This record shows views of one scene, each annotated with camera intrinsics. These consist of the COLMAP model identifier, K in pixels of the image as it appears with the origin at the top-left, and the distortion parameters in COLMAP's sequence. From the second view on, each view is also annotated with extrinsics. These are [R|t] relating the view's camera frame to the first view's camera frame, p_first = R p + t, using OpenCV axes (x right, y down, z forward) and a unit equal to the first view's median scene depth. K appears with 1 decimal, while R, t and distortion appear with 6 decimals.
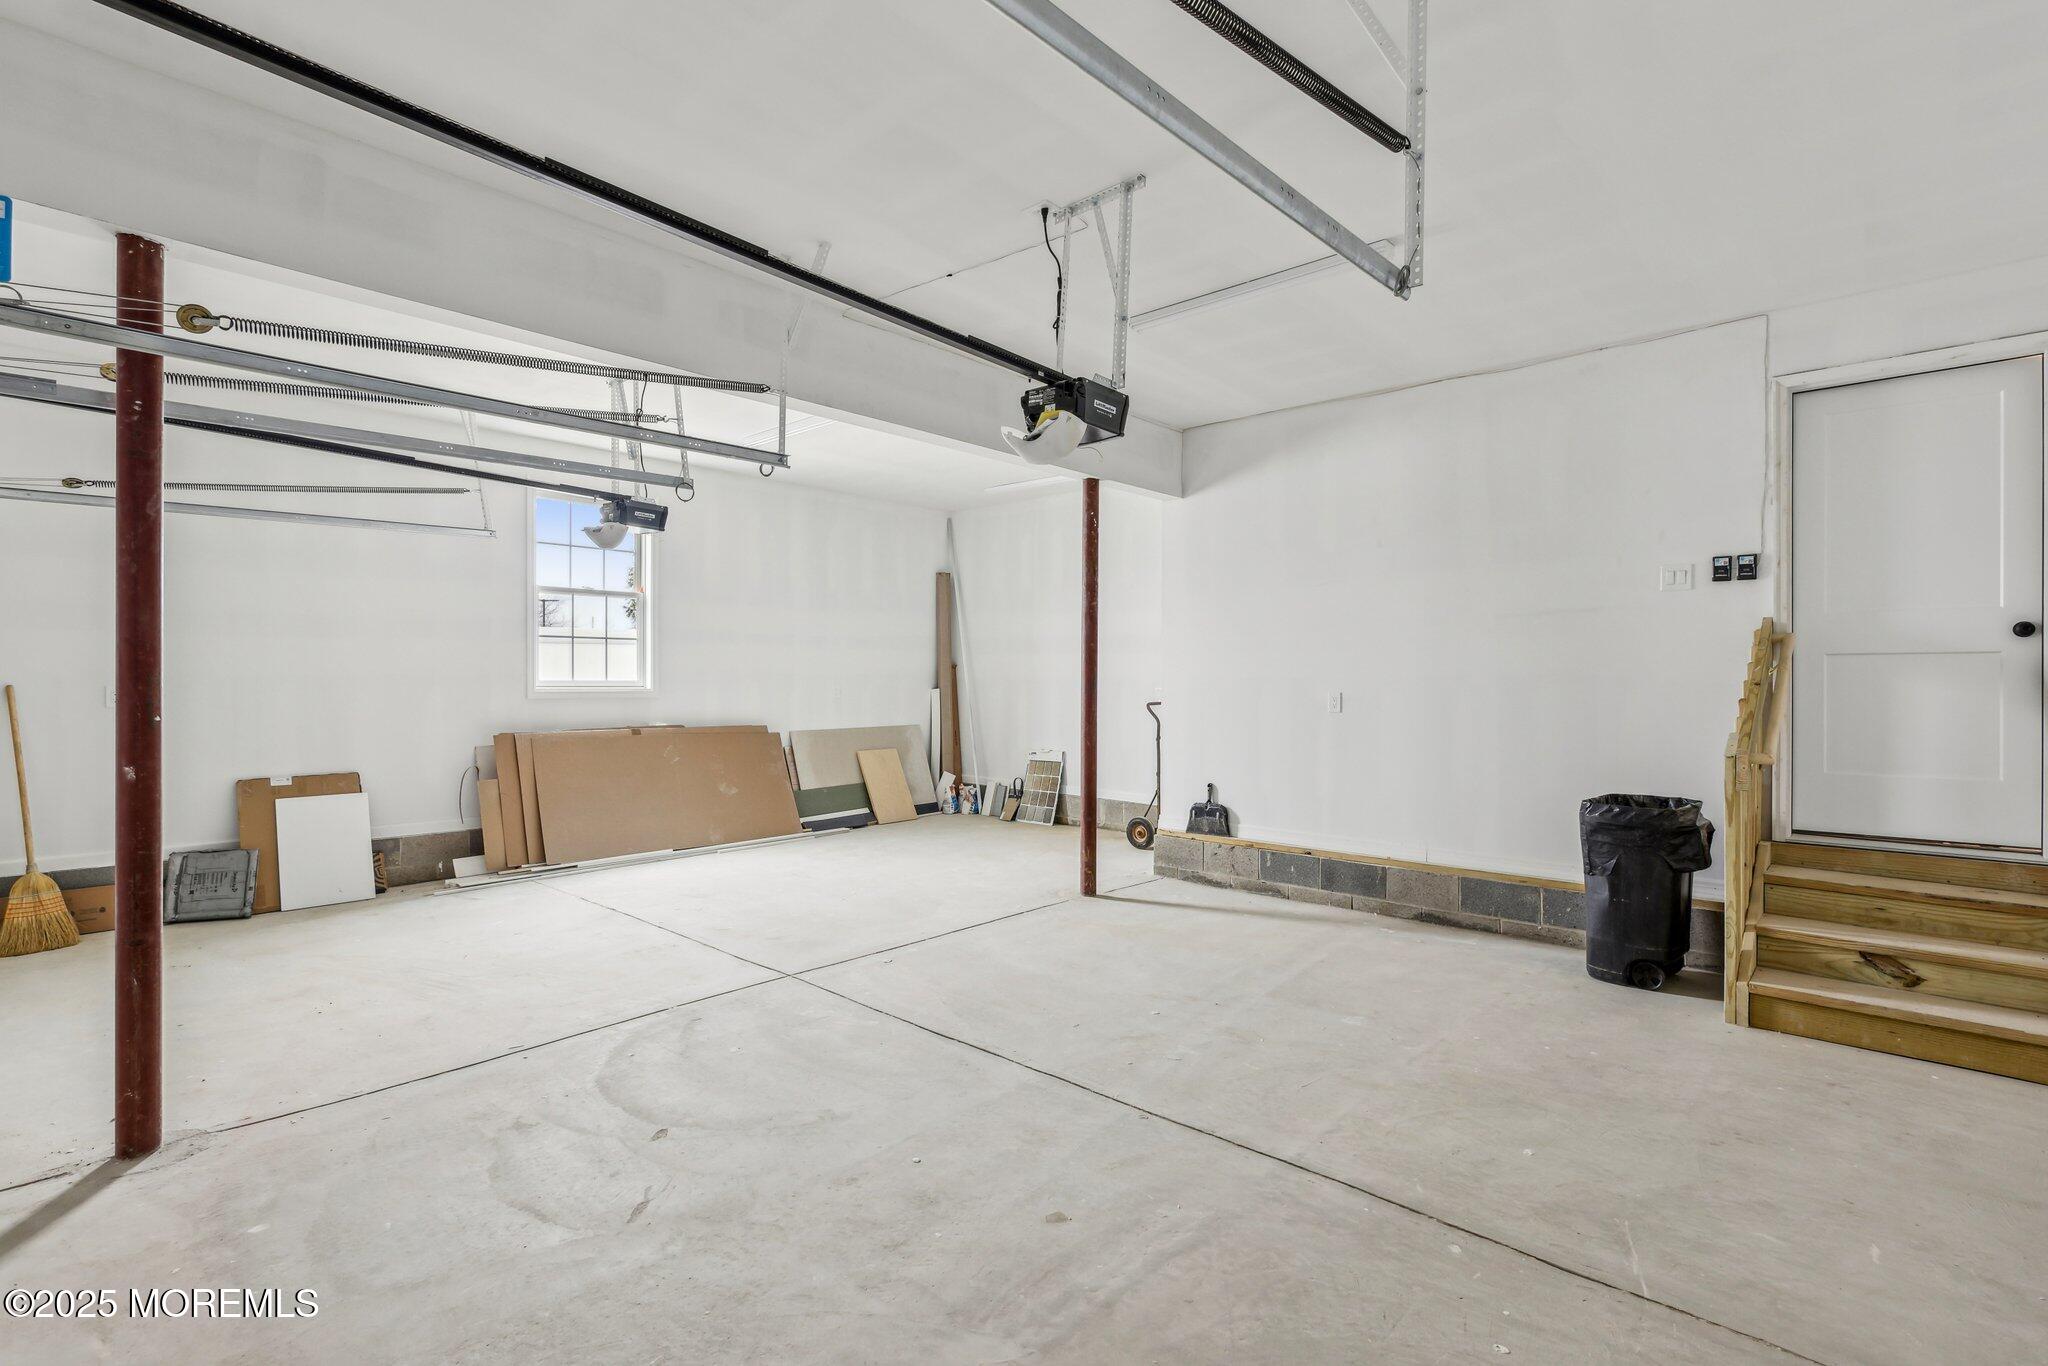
lens RADIAL K [[966.4, 0, 1024.8], [0, 966.4, 680.5], [0, 0, 1]] dist [-0.001597, 0.001026]
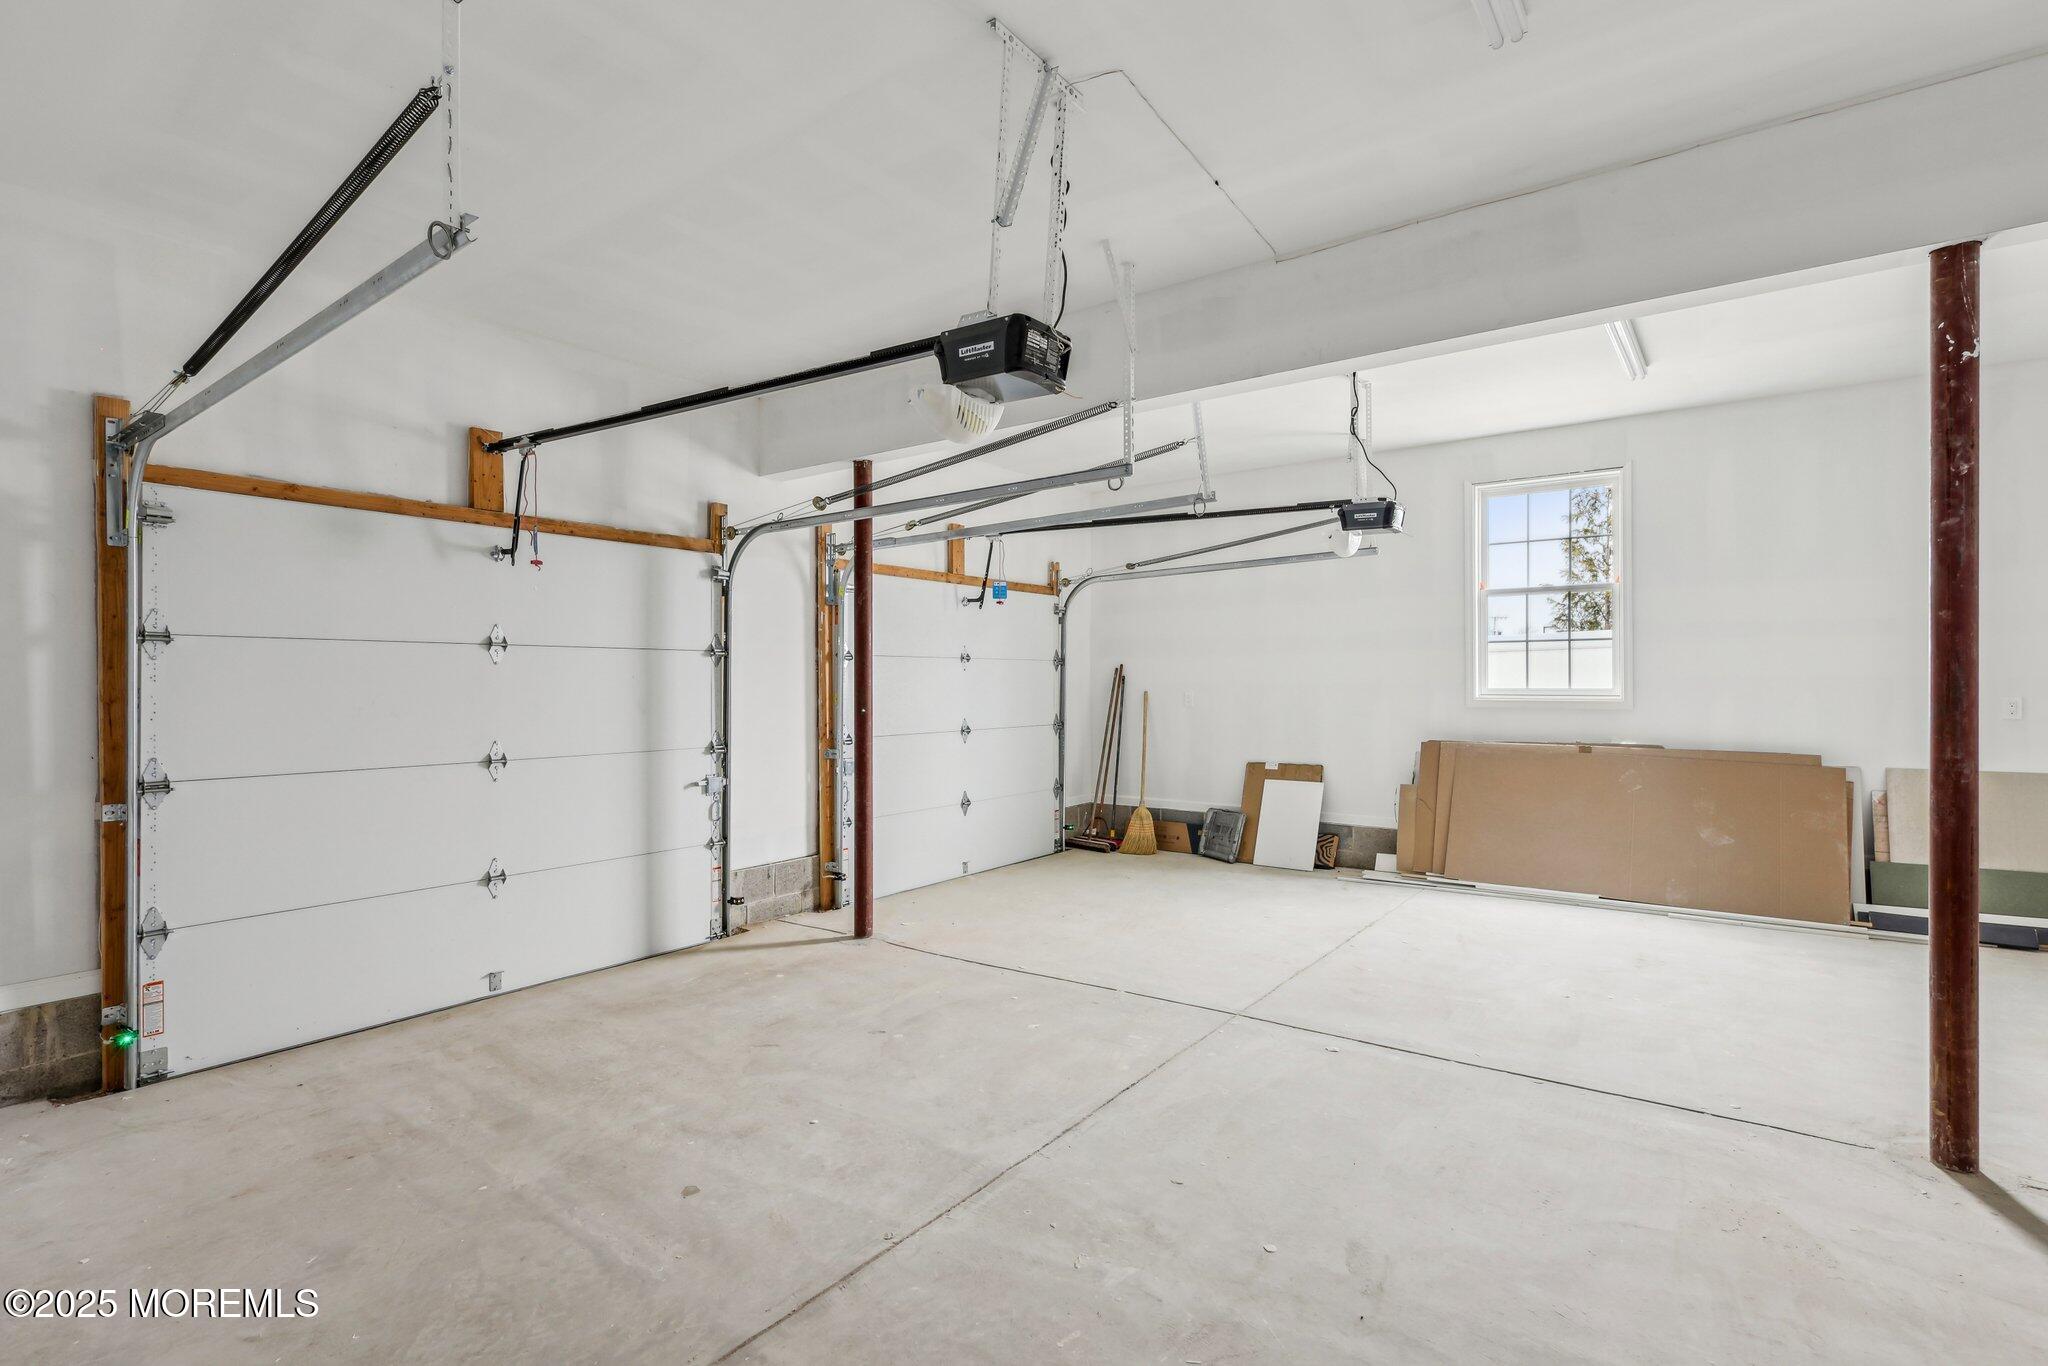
lens RADIAL K [[966.4, 0, 1024.8], [0, 966.4, 680.5], [0, 0, 1]] dist [-0.001597, 0.001026]
pose [[0.101352, -0.005901, -0.994833, 0.518623], [0.001905, 0.999982, -0.005737, -0.004235], [0.994849, -0.001314, 0.101361, 0.568927]]
